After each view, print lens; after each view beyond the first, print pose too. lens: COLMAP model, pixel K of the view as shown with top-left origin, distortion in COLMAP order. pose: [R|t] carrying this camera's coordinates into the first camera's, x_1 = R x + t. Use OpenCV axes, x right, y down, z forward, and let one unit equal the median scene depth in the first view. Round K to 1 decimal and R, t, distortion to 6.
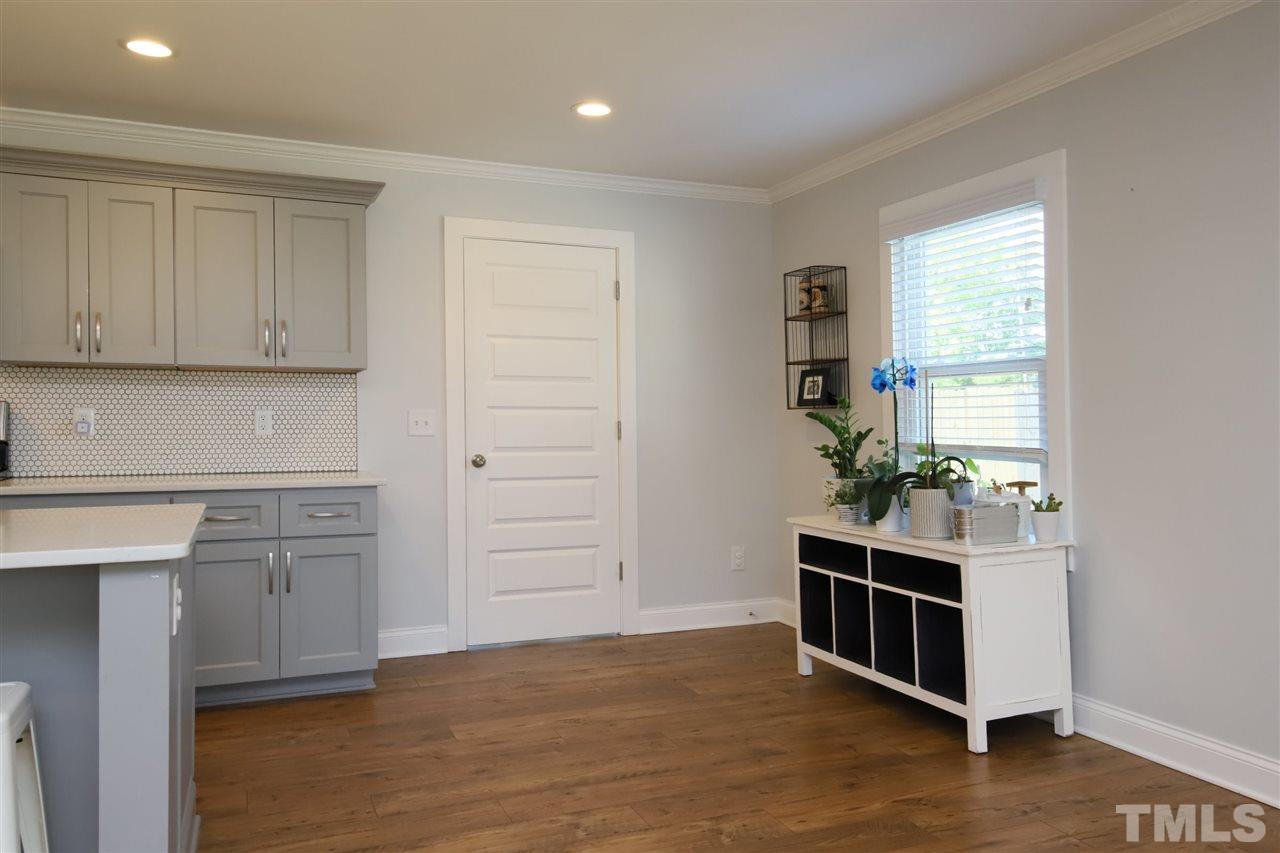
lens RADIAL K [[983.7, 0, 596.7], [0, 983.7, 402.9], [0, 0, 1]] dist [0.049860, 0.001220]
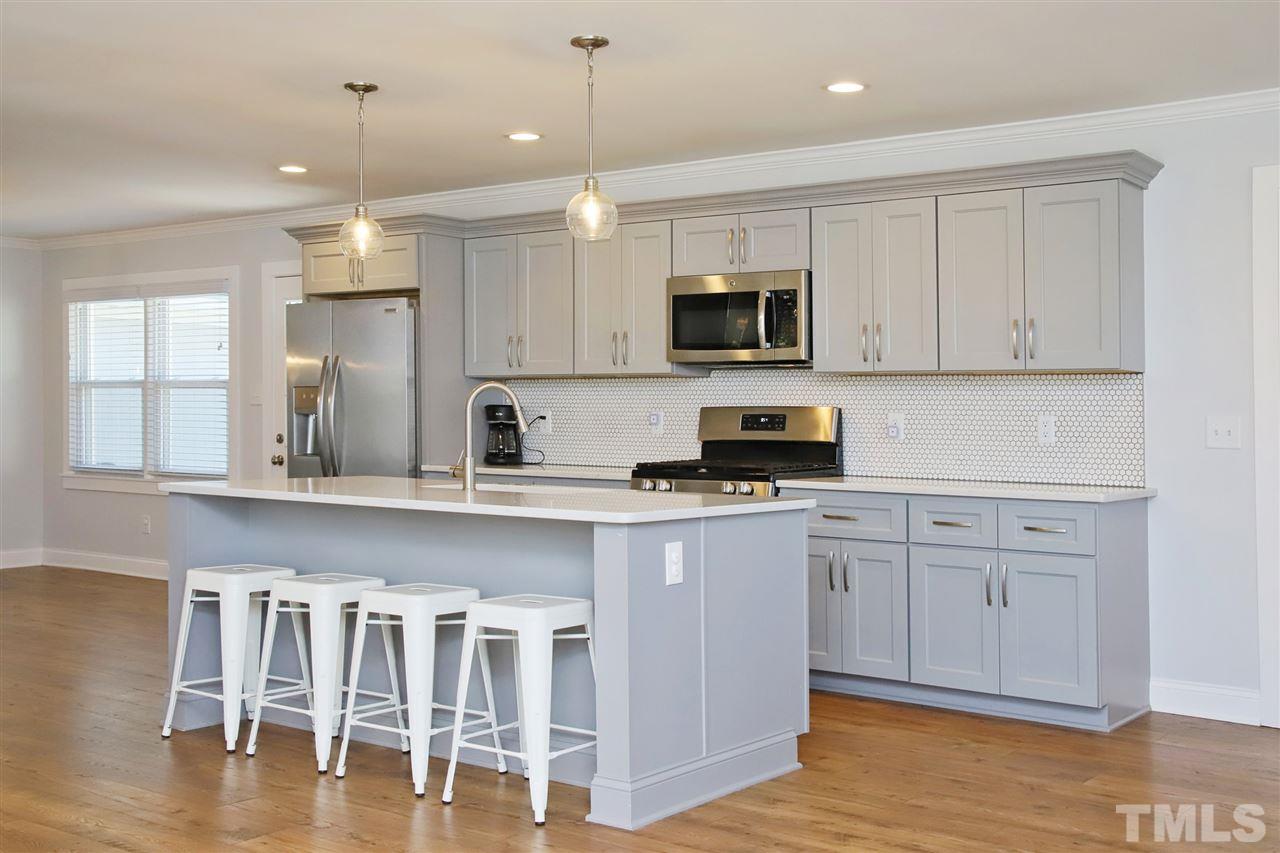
lens RADIAL K [[1359.9, 0, 642.9], [0, 1359.9, 434.6], [0, 0, 1]] dist [0.139225, 0.000000]
pose [[0.546528, 0.016013, -0.837288, 0.558418], [0.004654, 0.999744, 0.022158, -0.005629], [0.837428, -0.016007, 0.546313, -0.014694]]
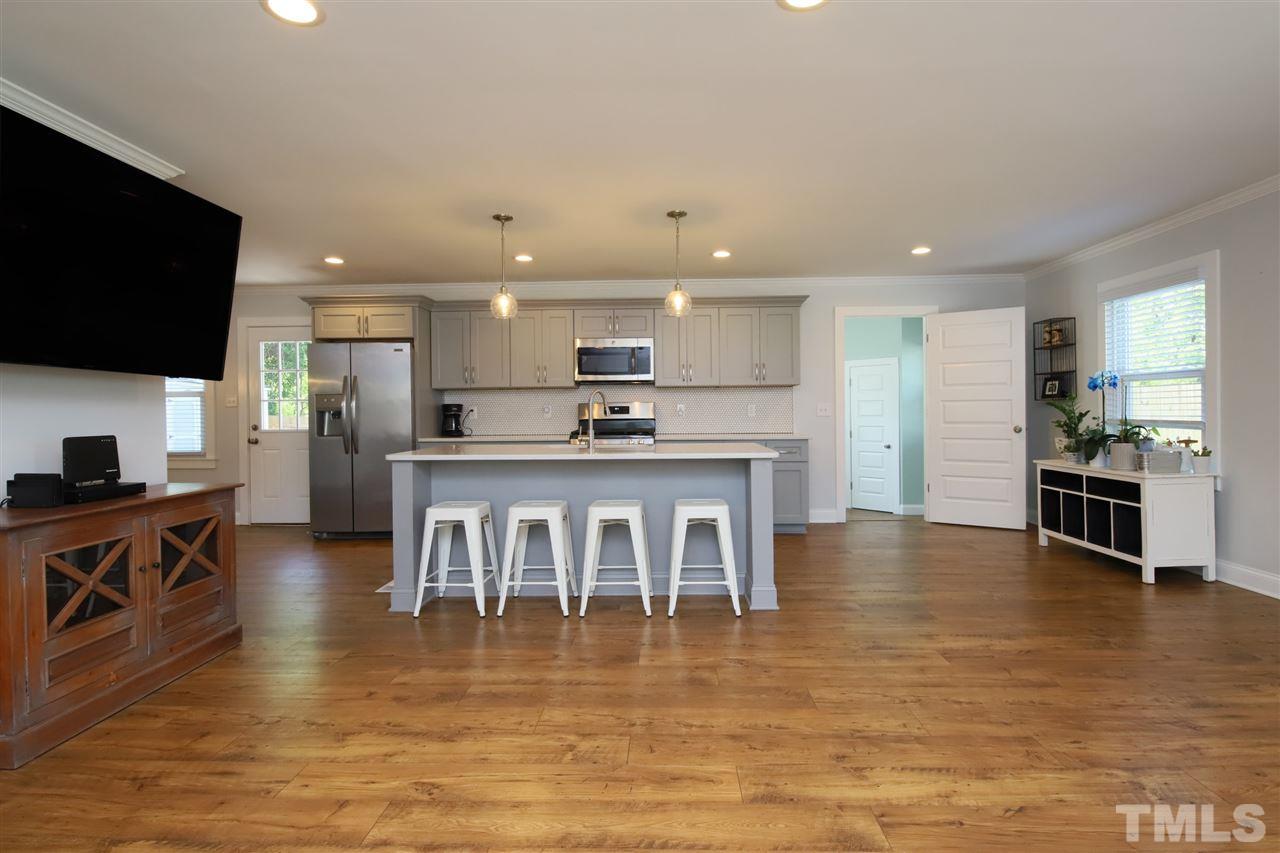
lens RADIAL K [[585.8, 0, 645.5], [0, 585.8, 426.7], [0, 0, 1]] dist [-0.006465, -0.003762]
pose [[0.919870, 0.001970, -0.392219, -0.048012], [0.016534, 0.998904, 0.043794, -0.004871], [0.391875, -0.046769, 0.918829, -0.298009]]
